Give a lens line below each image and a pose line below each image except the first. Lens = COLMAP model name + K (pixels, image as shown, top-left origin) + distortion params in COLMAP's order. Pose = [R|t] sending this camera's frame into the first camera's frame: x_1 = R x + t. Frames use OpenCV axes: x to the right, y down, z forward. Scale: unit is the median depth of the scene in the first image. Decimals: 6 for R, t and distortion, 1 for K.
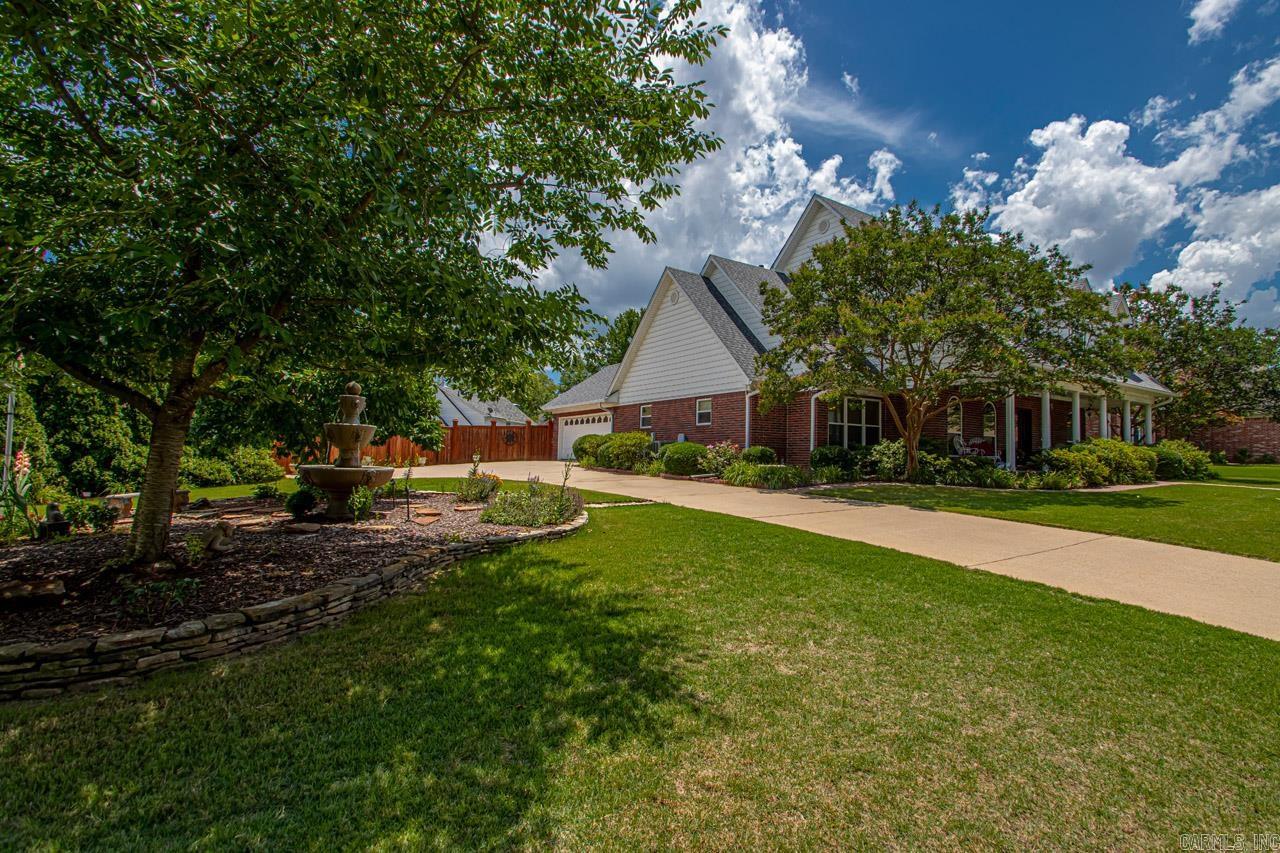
lens RADIAL K [[593.0, 0, 642.8], [0, 593.0, 427.6], [0, 0, 1]] dist [-0.007224, -0.006686]
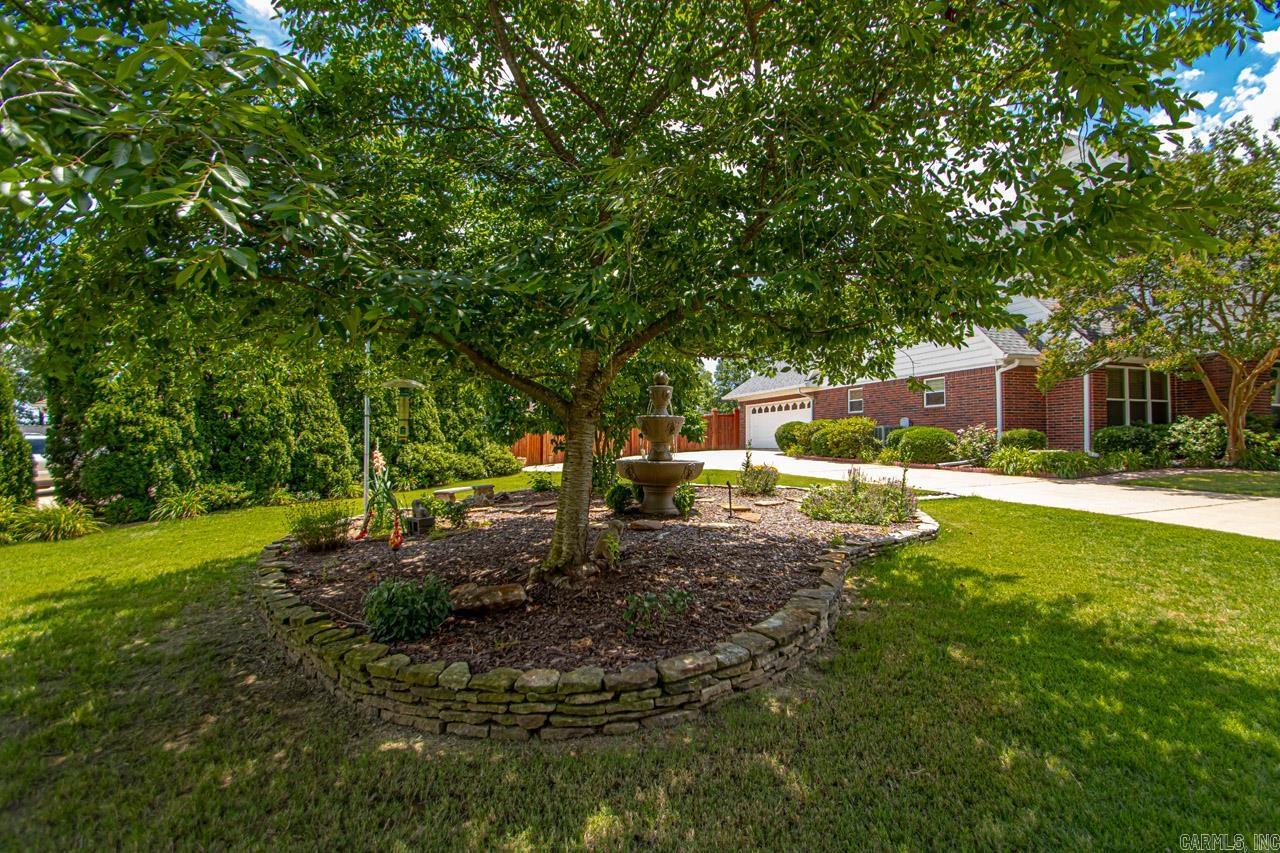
lens RADIAL K [[593.0, 0, 641.5], [0, 593.0, 427.3], [0, 0, 1]] dist [-0.007224, -0.006686]
pose [[0.969287, -0.027316, -0.244409, -0.140591], [0.031741, 0.999395, 0.014184, -0.000853], [0.243874, -0.021506, 0.969568, 0.028549]]
